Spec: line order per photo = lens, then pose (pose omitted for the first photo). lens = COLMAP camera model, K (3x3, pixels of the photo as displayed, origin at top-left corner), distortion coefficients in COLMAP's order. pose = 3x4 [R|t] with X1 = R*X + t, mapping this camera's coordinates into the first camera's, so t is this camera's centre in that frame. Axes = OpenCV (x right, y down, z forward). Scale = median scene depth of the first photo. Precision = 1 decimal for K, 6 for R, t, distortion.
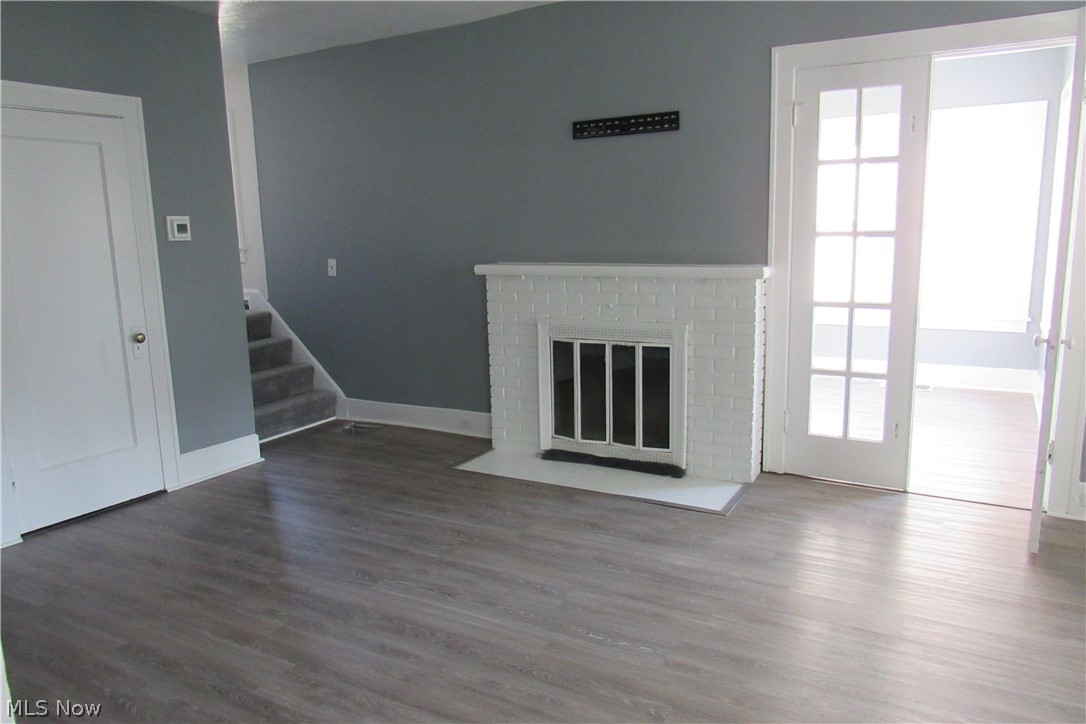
lens RADIAL K [[769.7, 0, 540.3], [0, 769.7, 362.0], [0, 0, 1]] dist [-0.011410, -0.000633]
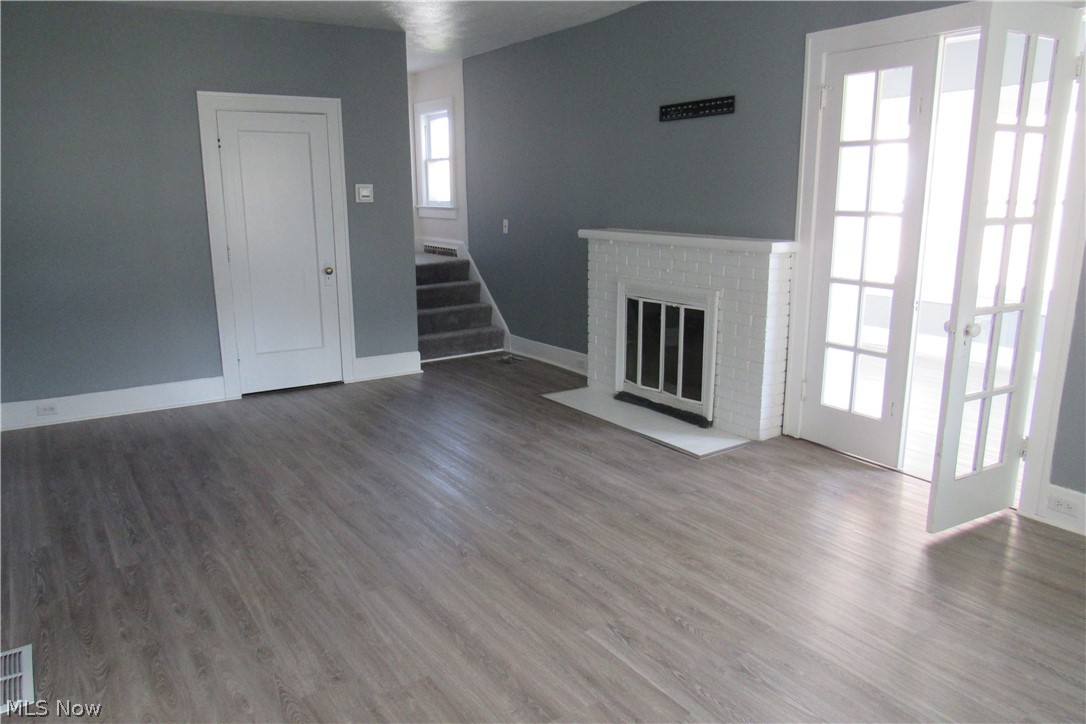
lens RADIAL K [[769.7, 0, 549.0], [0, 769.7, 362.6], [0, 0, 1]] dist [-0.011410, -0.000633]
pose [[0.900185, 0.114427, -0.420206, 0.437737], [-0.092207, 0.993068, 0.072893, -0.004718], [0.425634, -0.026871, 0.904496, -0.108530]]
